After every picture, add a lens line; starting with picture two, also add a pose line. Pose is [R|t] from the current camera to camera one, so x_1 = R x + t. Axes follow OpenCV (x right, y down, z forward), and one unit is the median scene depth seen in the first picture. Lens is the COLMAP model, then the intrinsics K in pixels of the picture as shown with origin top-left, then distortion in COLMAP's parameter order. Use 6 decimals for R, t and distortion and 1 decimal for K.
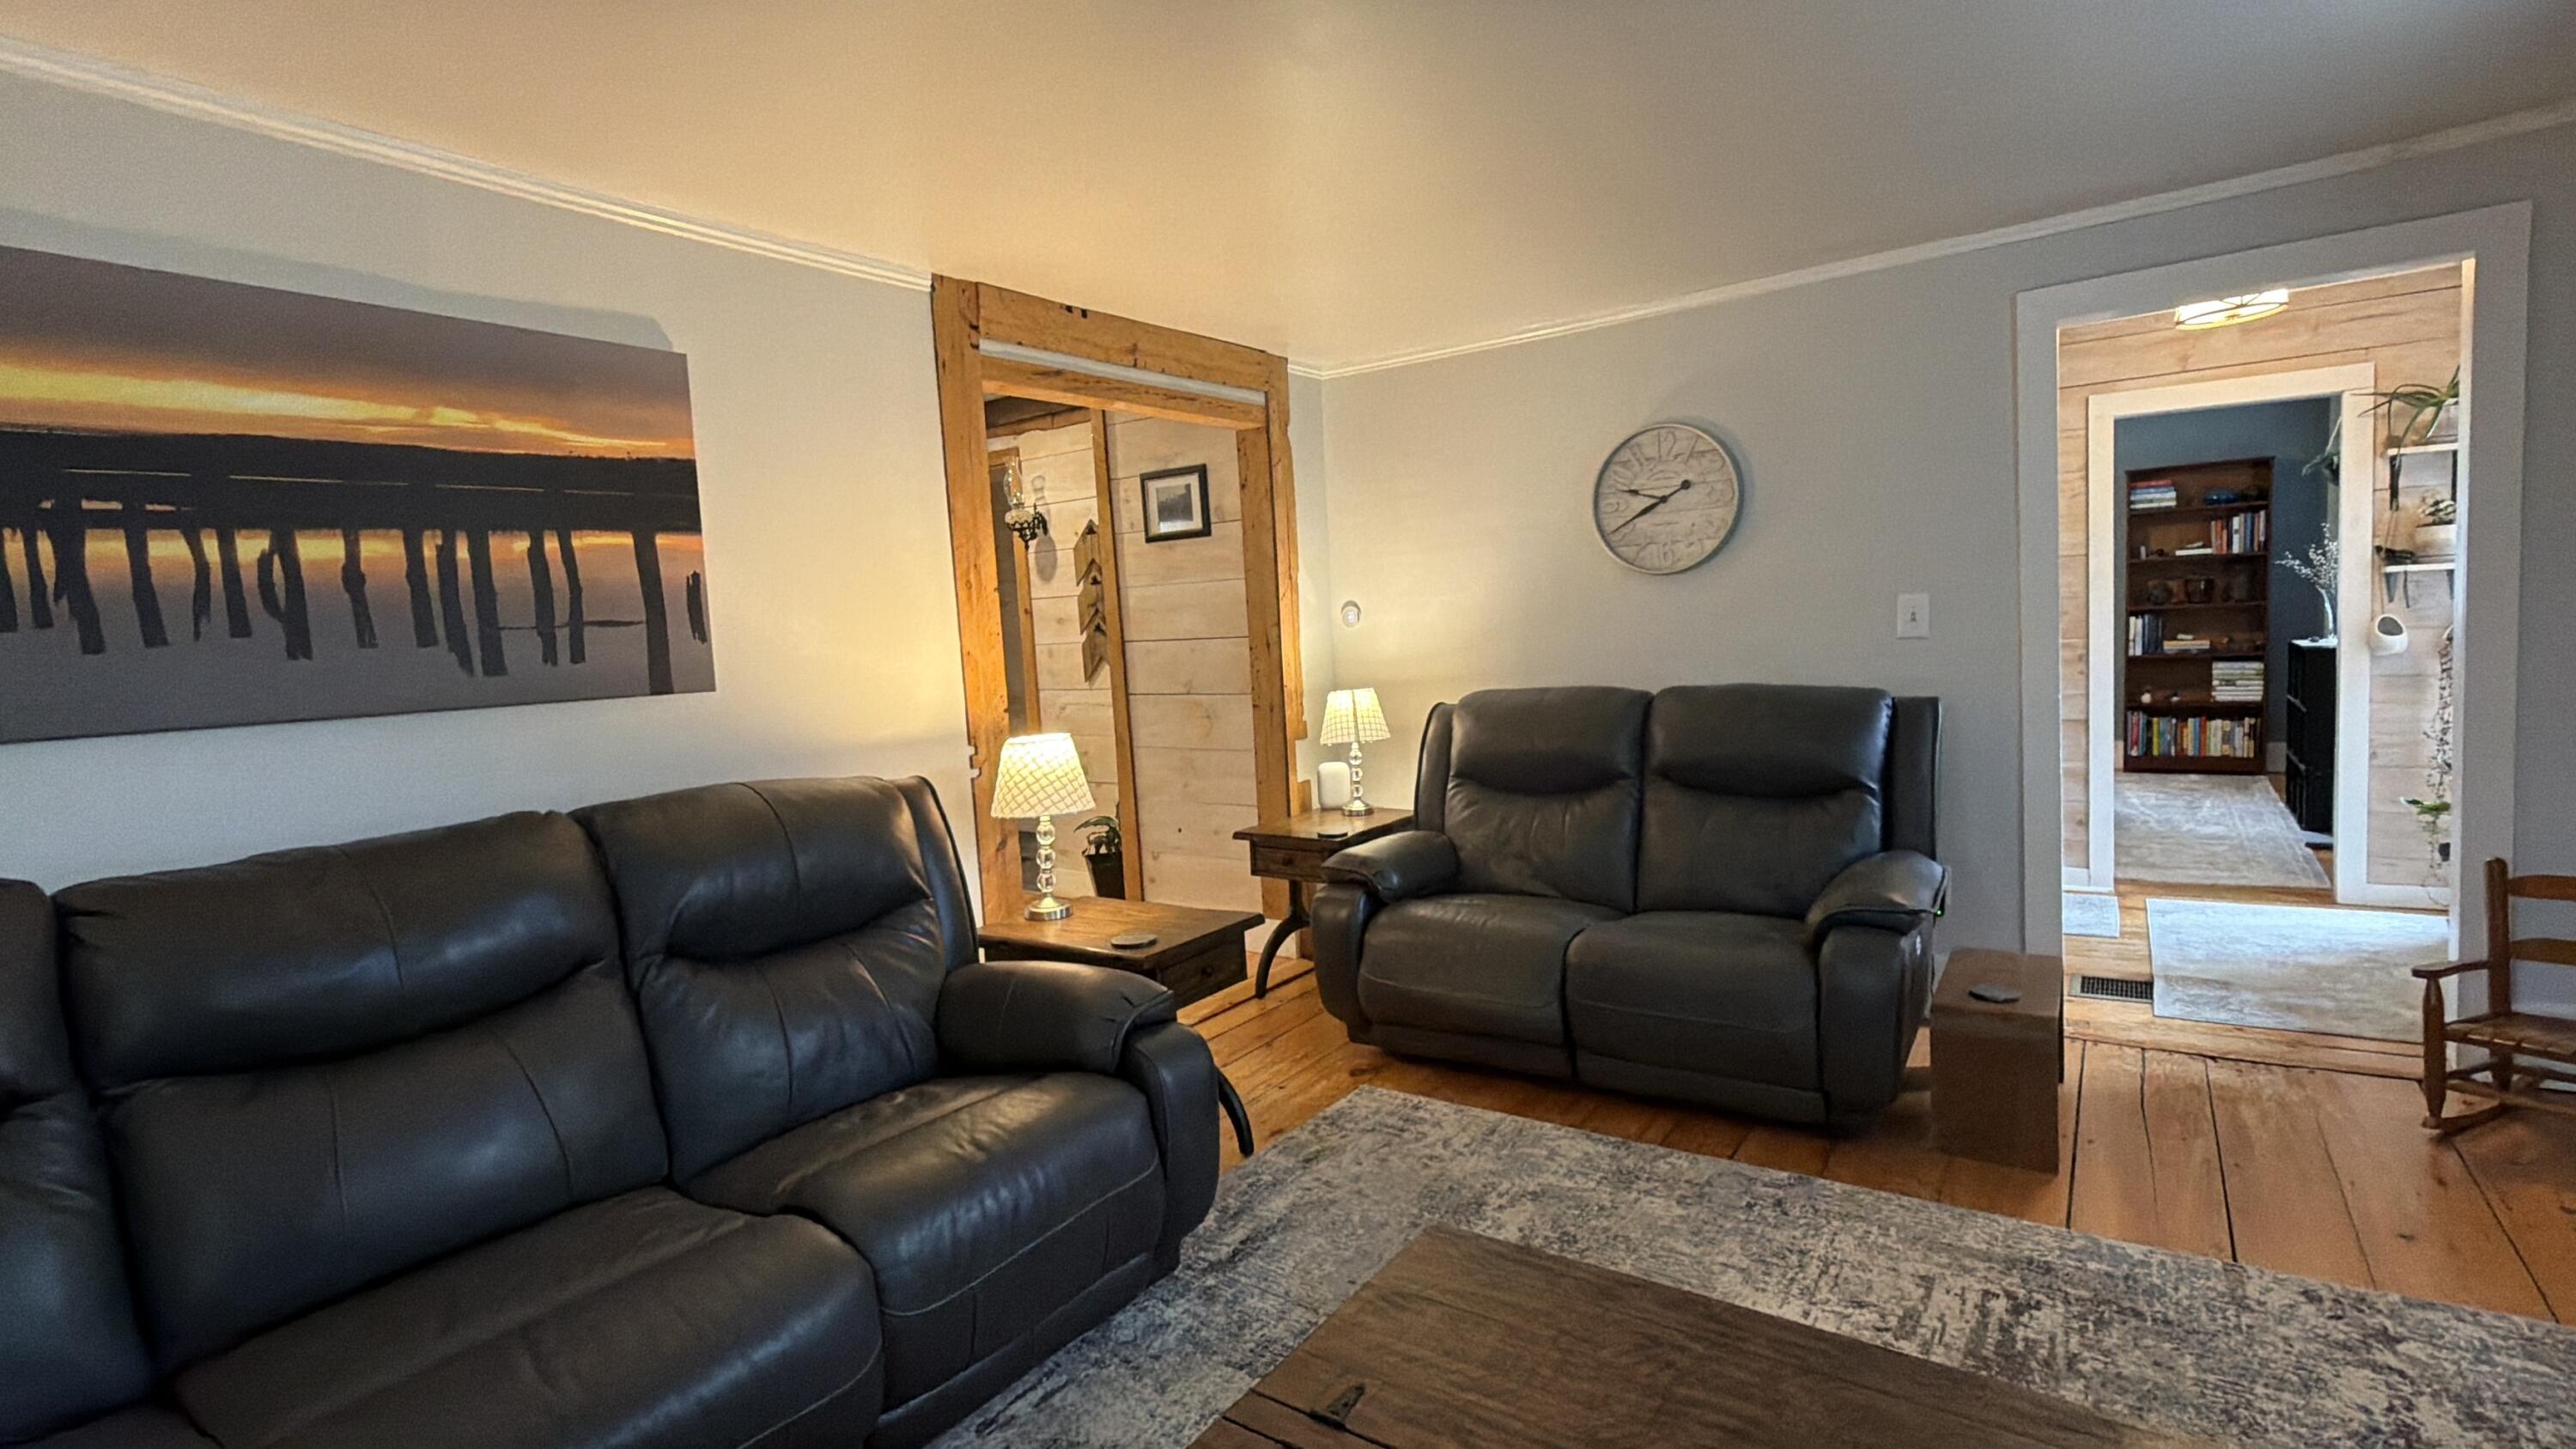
lens RADIAL K [[1174.7, 0, 1290.9], [0, 1174.7, 724.6], [0, 0, 1]] dist [0.000505, -0.001361]
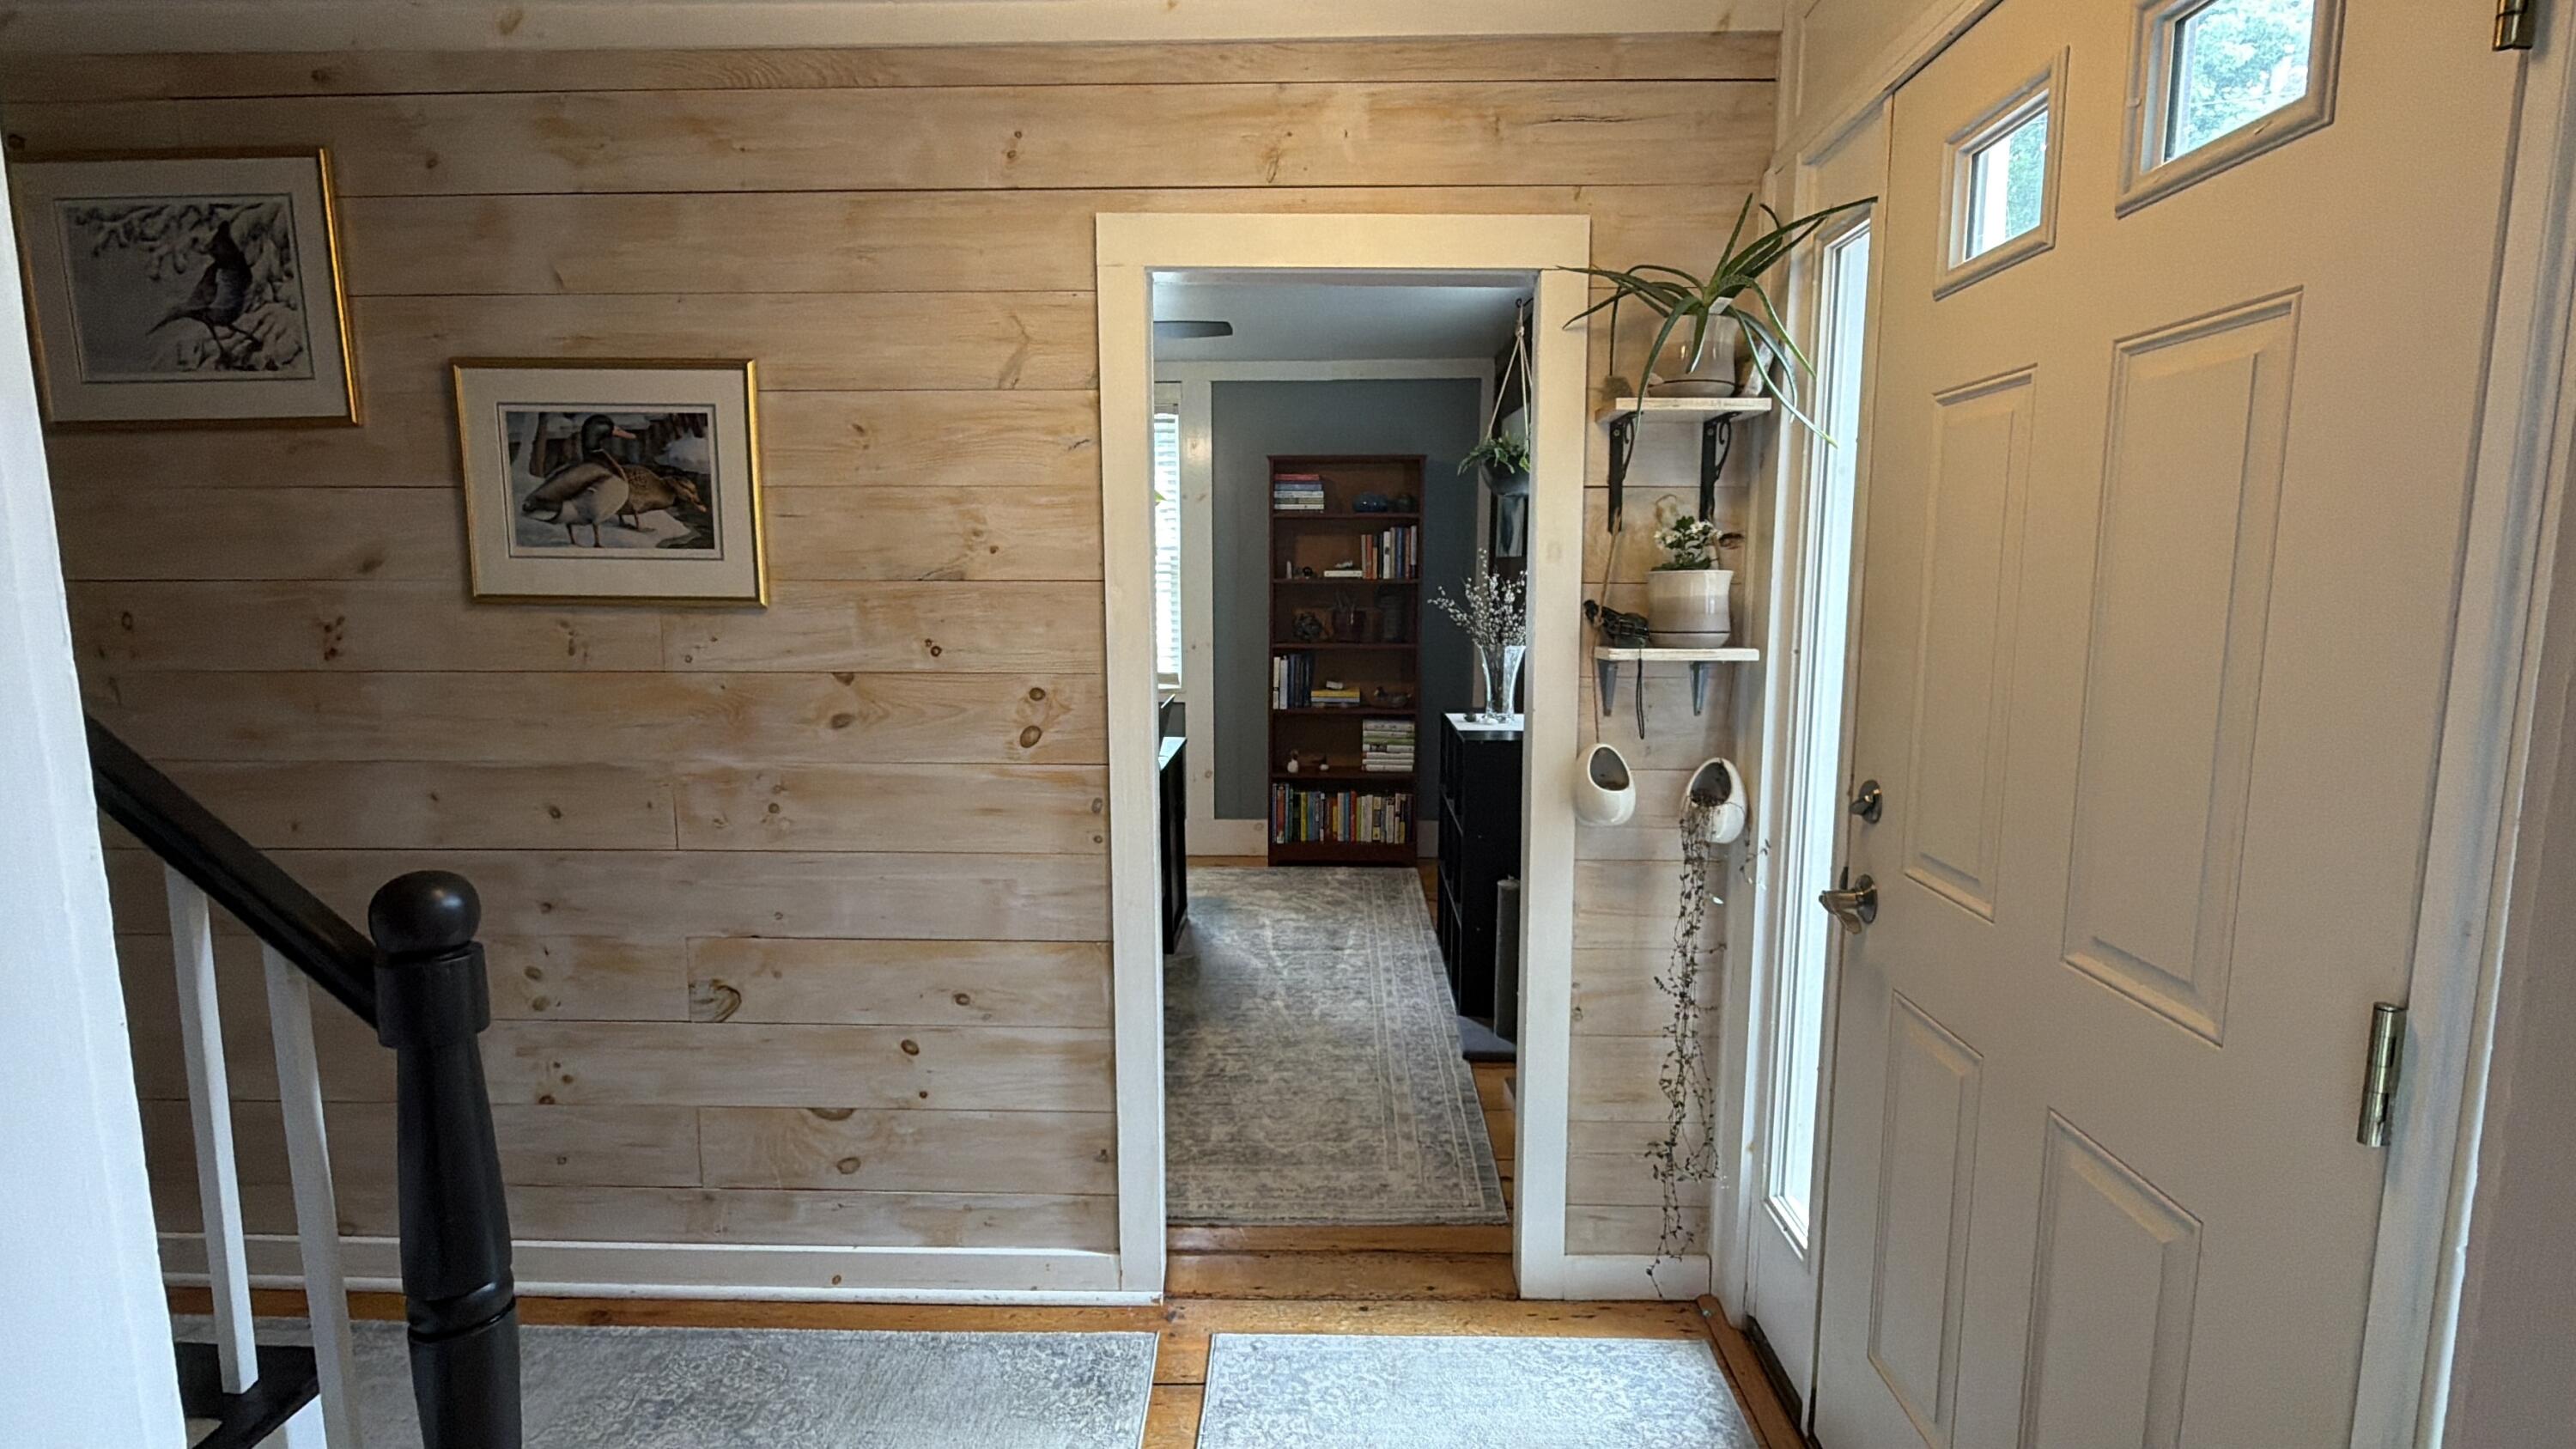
lens RADIAL K [[1174.7, 0, 1290.9], [0, 1174.7, 724.6], [0, 0, 1]] dist [0.000505, -0.001361]
pose [[0.834401, -0.011115, 0.551046, 0.330869], [0.000019, 0.999797, 0.020139, -0.066765], [-0.551158, -0.016794, 0.834232, 0.395681]]
